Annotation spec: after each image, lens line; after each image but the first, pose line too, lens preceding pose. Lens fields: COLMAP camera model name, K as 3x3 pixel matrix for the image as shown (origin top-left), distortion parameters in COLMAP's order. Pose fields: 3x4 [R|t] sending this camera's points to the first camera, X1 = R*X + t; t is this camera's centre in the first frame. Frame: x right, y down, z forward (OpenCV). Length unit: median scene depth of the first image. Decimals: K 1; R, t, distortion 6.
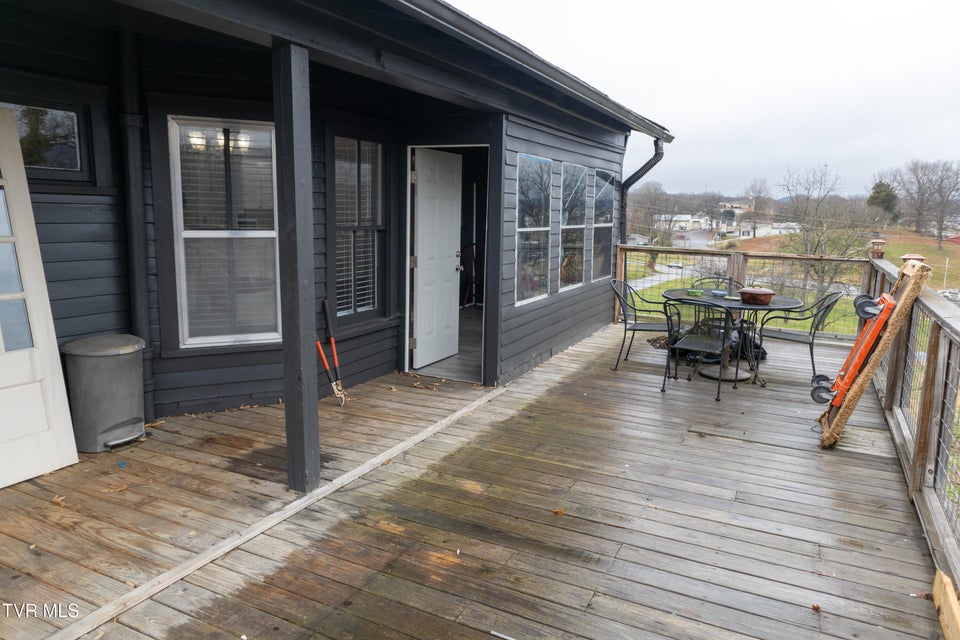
lens RADIAL K [[657.7, 0, 484.8], [0, 657.7, 313.8], [0, 0, 1]] dist [-0.032725, 0.008650]
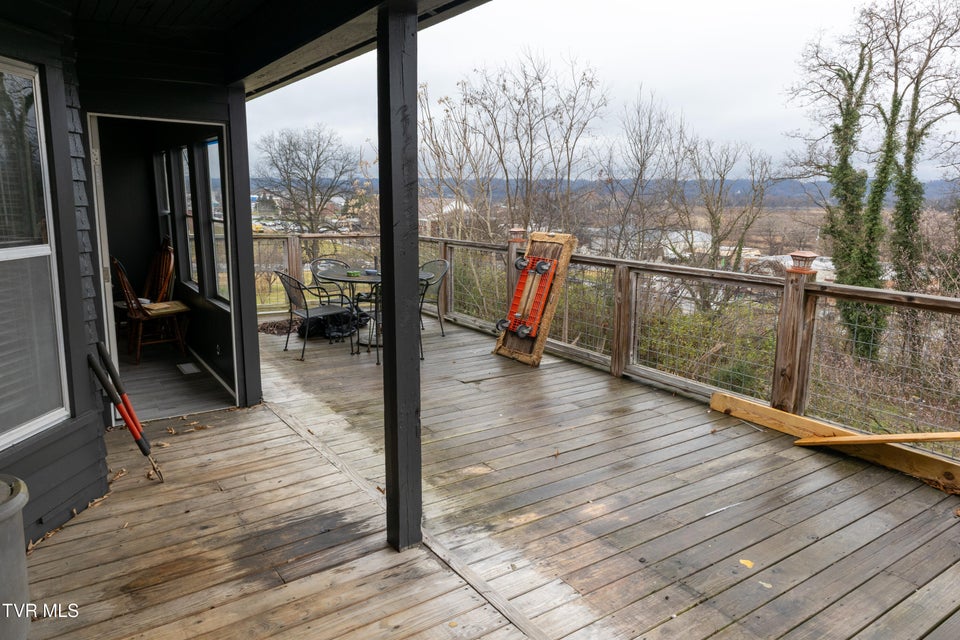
lens RADIAL K [[657.7, 0, 489.0], [0, 657.7, 322.3], [0, 0, 1]] dist [-0.032725, 0.008650]
pose [[0.465775, -0.177790, 0.866859, -0.717715], [0.132747, 0.982562, 0.130194, -0.085977], [-0.874890, 0.054432, 0.481254, 0.376567]]
